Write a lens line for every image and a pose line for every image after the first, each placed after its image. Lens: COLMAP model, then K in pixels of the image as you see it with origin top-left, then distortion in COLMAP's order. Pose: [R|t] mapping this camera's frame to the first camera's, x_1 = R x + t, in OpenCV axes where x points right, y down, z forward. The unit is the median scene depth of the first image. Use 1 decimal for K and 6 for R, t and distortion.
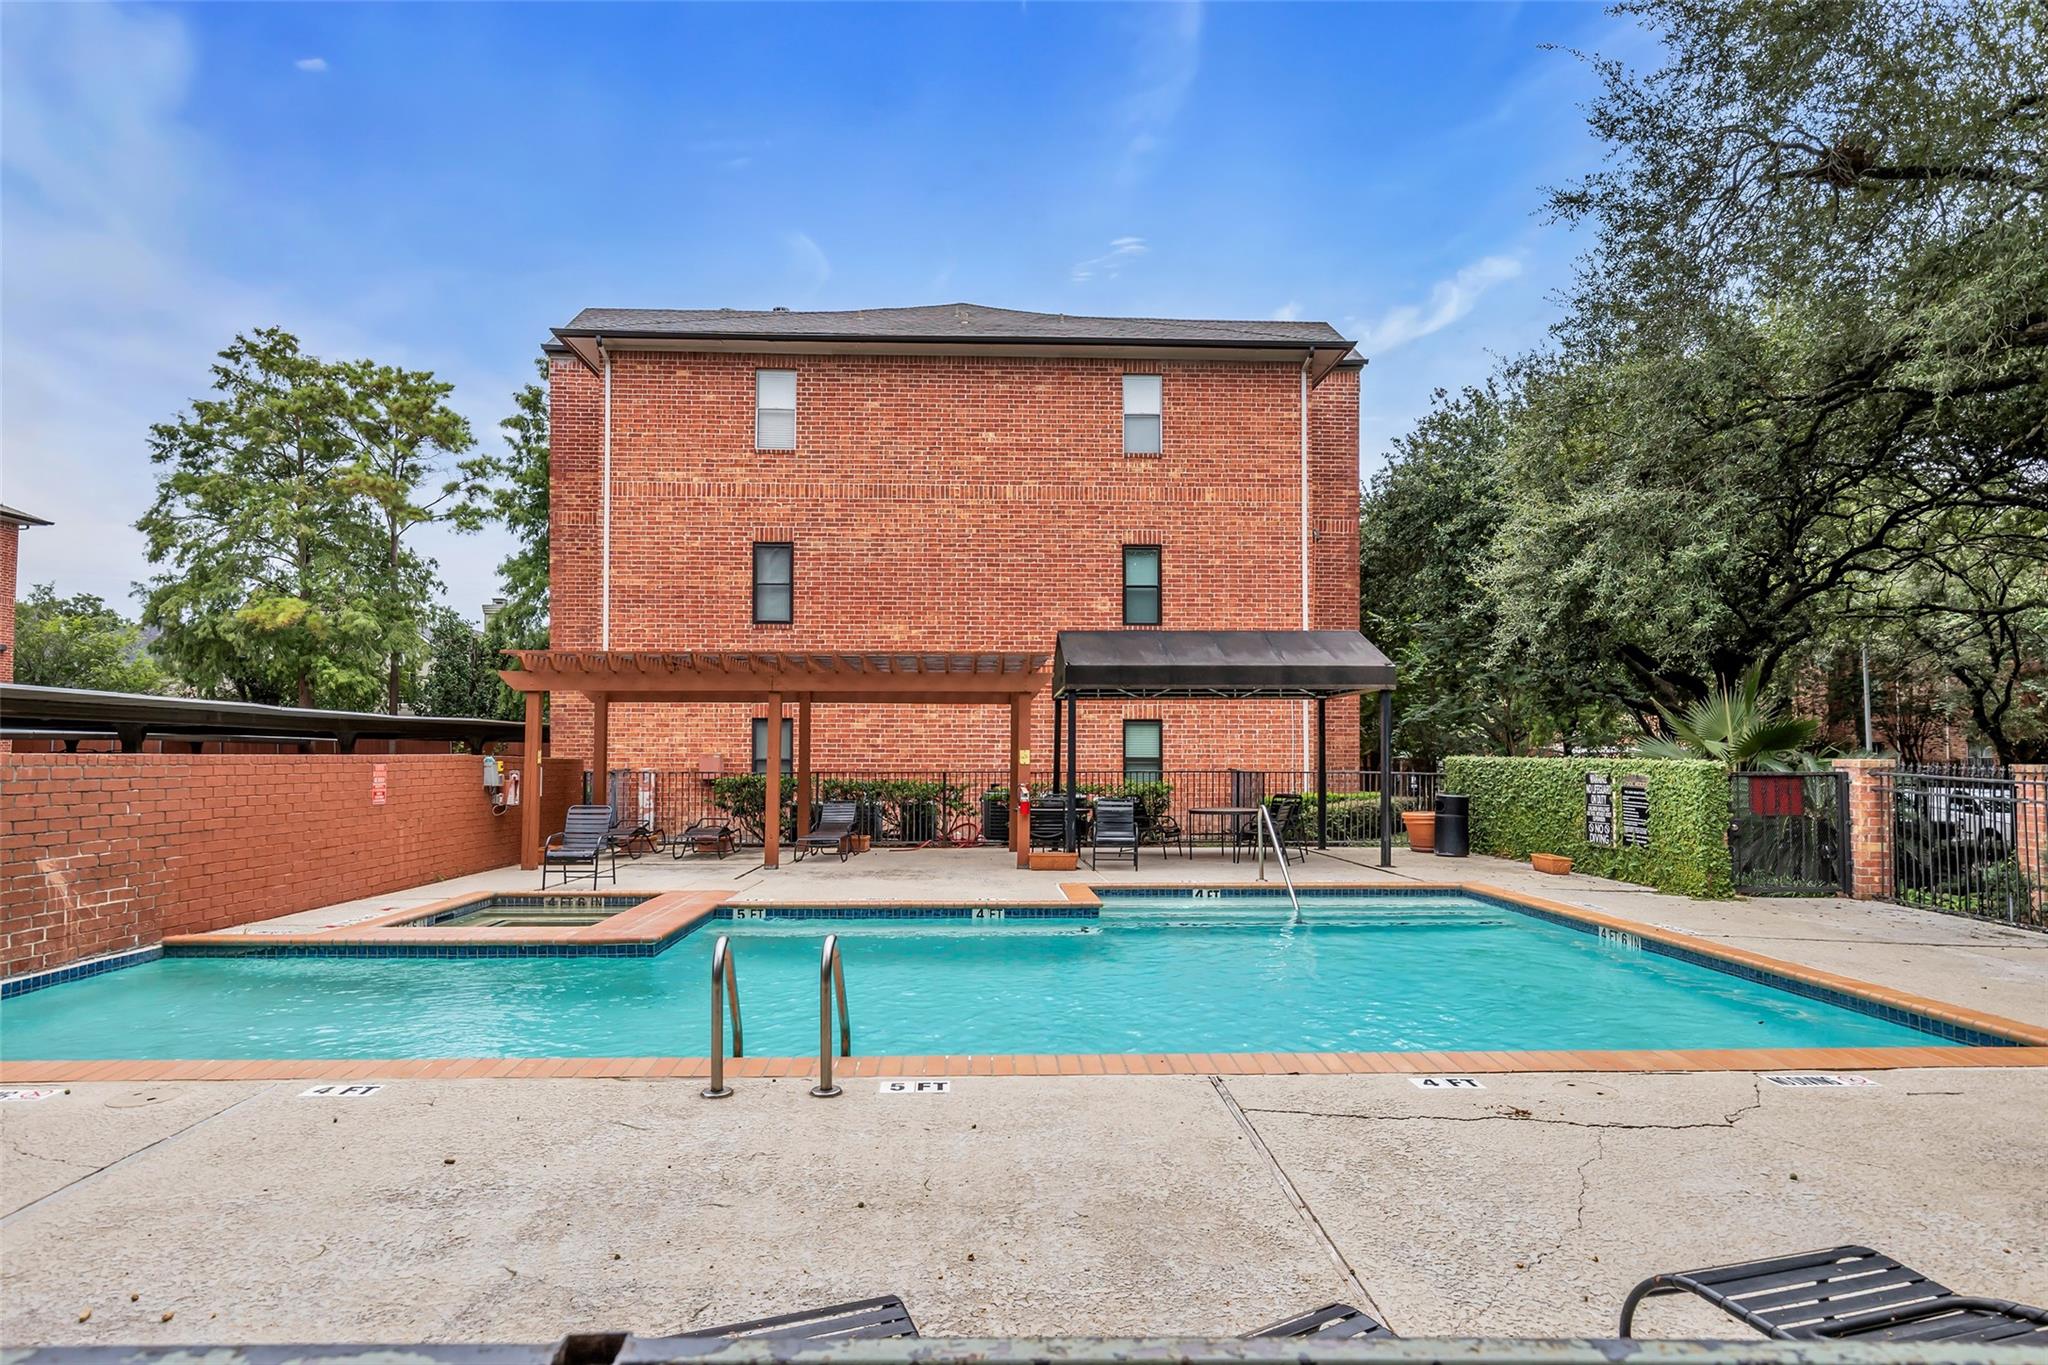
lens RADIAL K [[1178.5, 0, 1036.9], [0, 1178.5, 722.5], [0, 0, 1]] dist [0.000781, -0.000234]
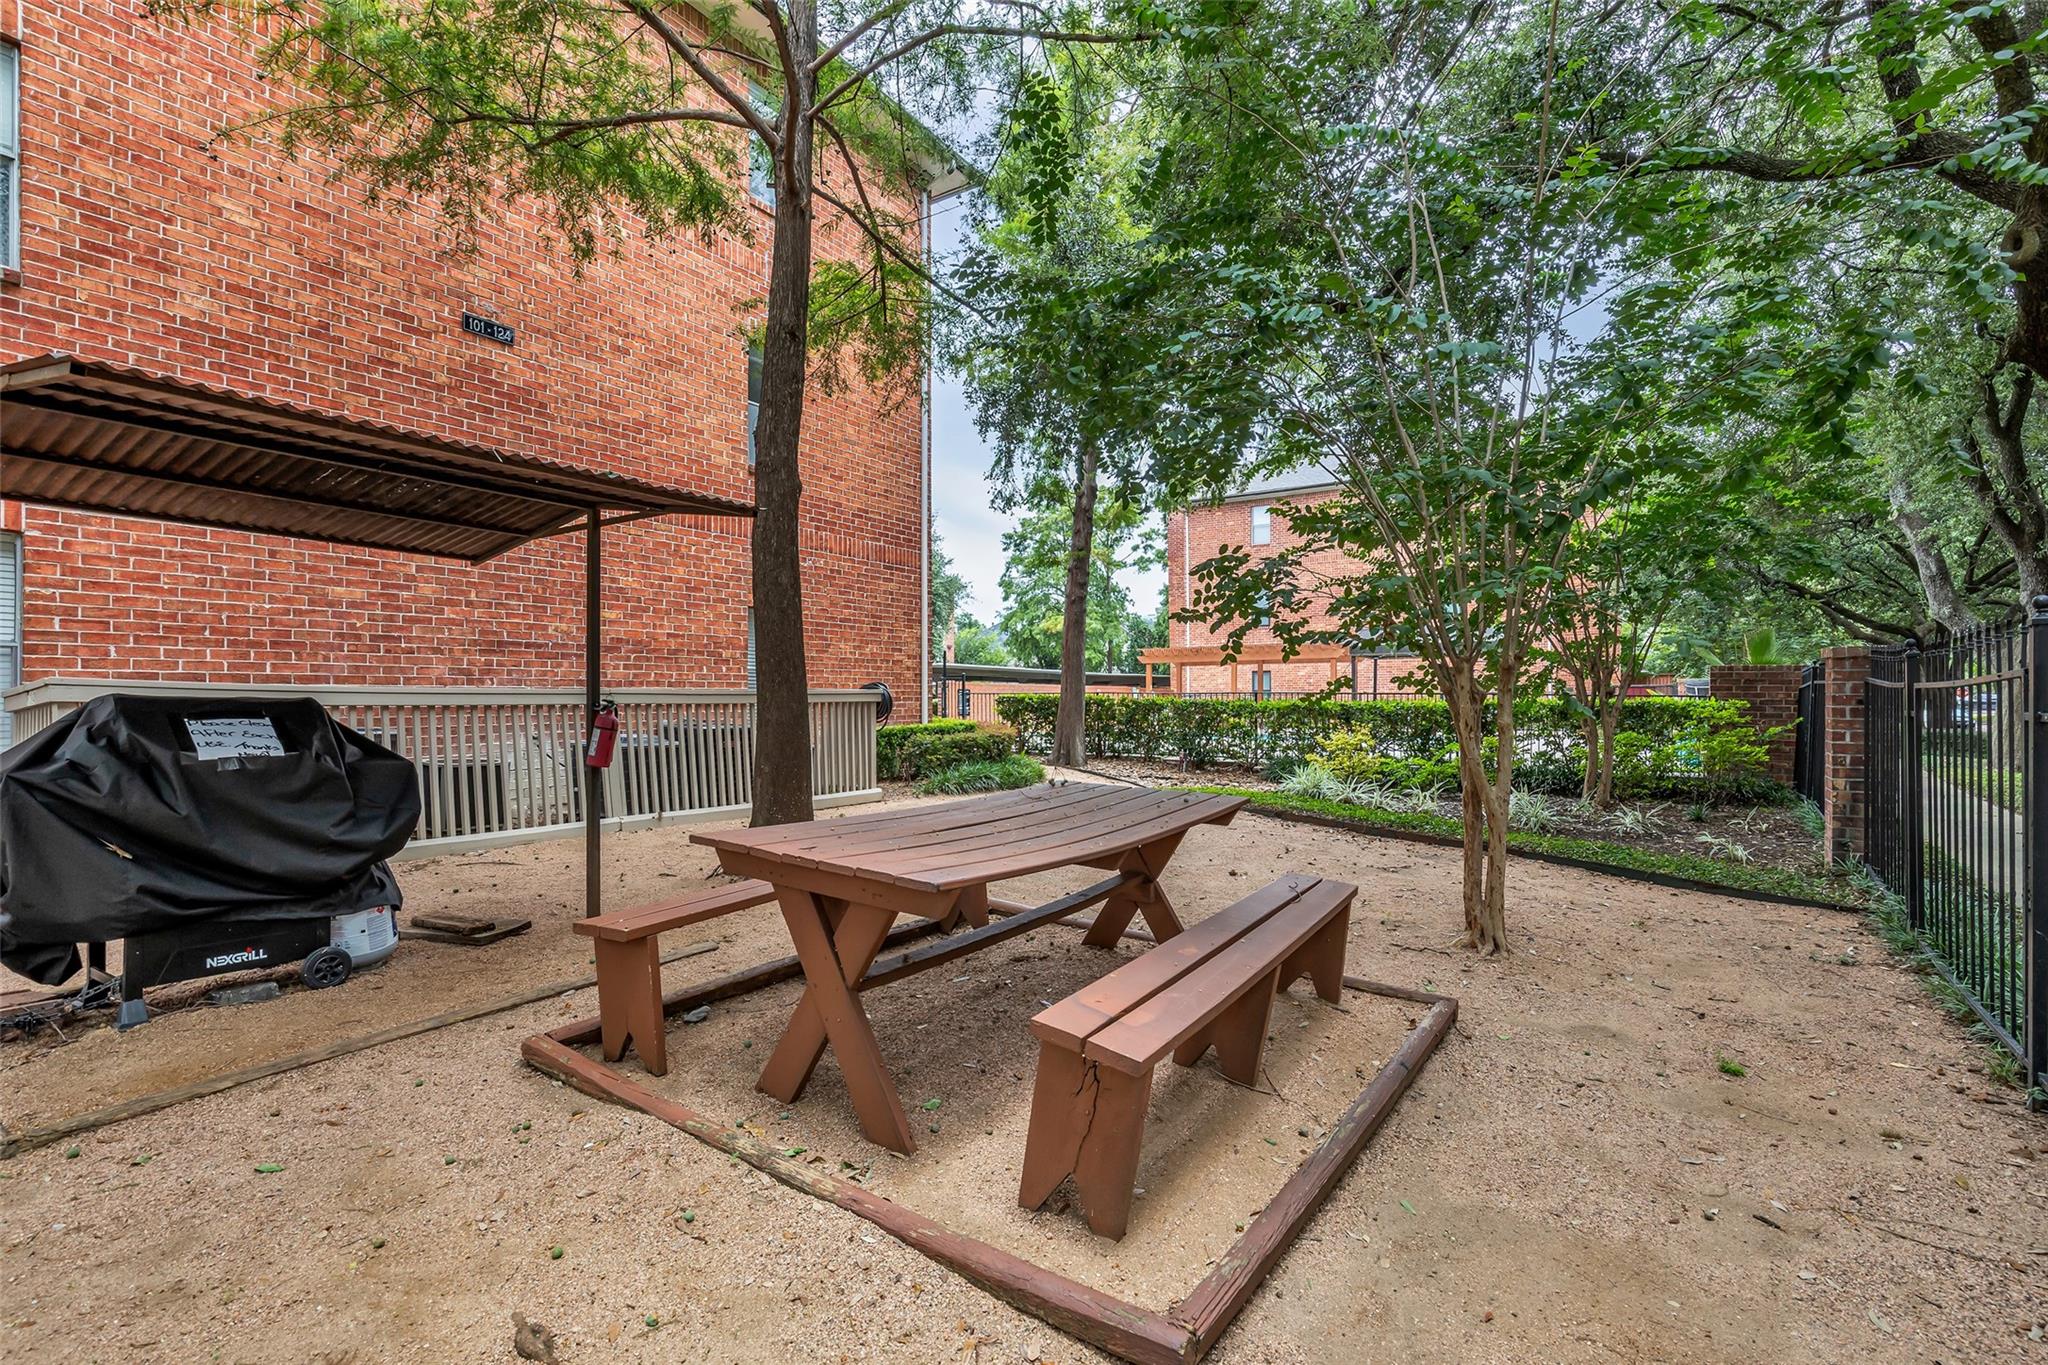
lens RADIAL K [[957.5, 0, 1025.1], [0, 957.5, 689.0], [0, 0, 1]] dist [-0.000059, 0.000000]
pose [[0.826441, -0.013369, -0.562865, 0.200408], [0.023390, 0.999670, 0.010599, -0.000951], [0.562537, -0.021925, 0.826481, -0.336238]]
